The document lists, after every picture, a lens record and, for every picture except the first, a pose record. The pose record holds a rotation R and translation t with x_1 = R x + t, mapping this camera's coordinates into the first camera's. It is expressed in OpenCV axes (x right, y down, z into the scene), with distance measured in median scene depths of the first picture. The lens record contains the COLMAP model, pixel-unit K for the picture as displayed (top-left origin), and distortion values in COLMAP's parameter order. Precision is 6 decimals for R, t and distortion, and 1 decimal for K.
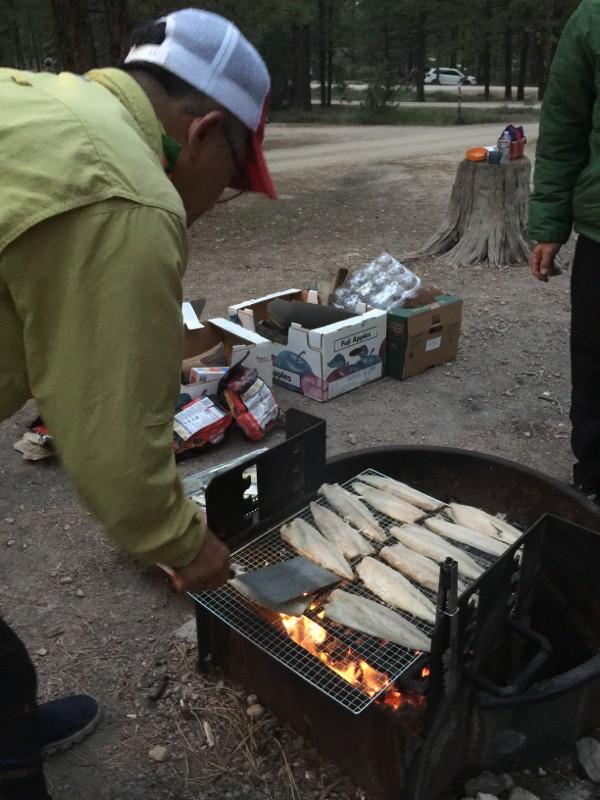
lens RADIAL K [[672.0, 0, 303.0], [0, 672.0, 401.7], [0, 0, 1]] dist [0.035314, -0.021654]
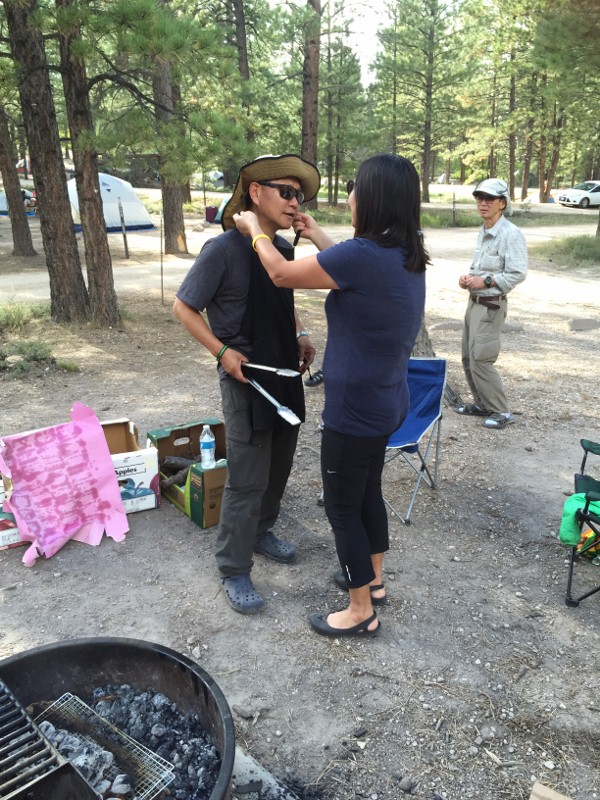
lens RADIAL K [[667.8, 0, 304.6], [0, 667.8, 404.5], [0, 0, 1]] dist [0.041147, -0.020487]
pose [[0.999205, 0.030932, -0.025170, 0.051502], [-0.033519, 0.993380, -0.109875, -0.020518], [0.021604, 0.110631, 0.993627, -0.009905]]
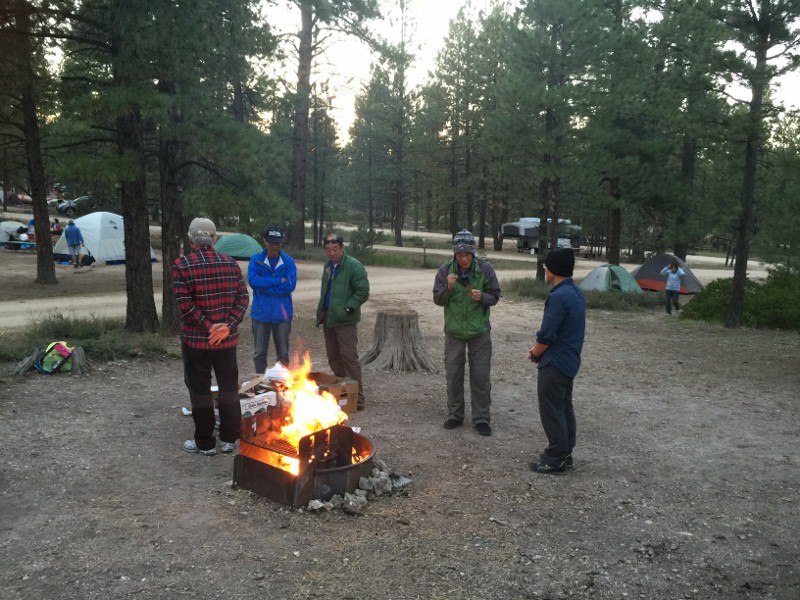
lens RADIAL K [[672.0, 0, 400.7], [0, 672.0, 300.9], [0, 0, 1]] dist [0.035314, -0.021654]
pose [[0.987570, 0.042664, 0.151276, 0.007706], [0.006997, 0.949569, -0.313481, 0.044292], [-0.157022, 0.310643, 0.937467, -0.176689]]
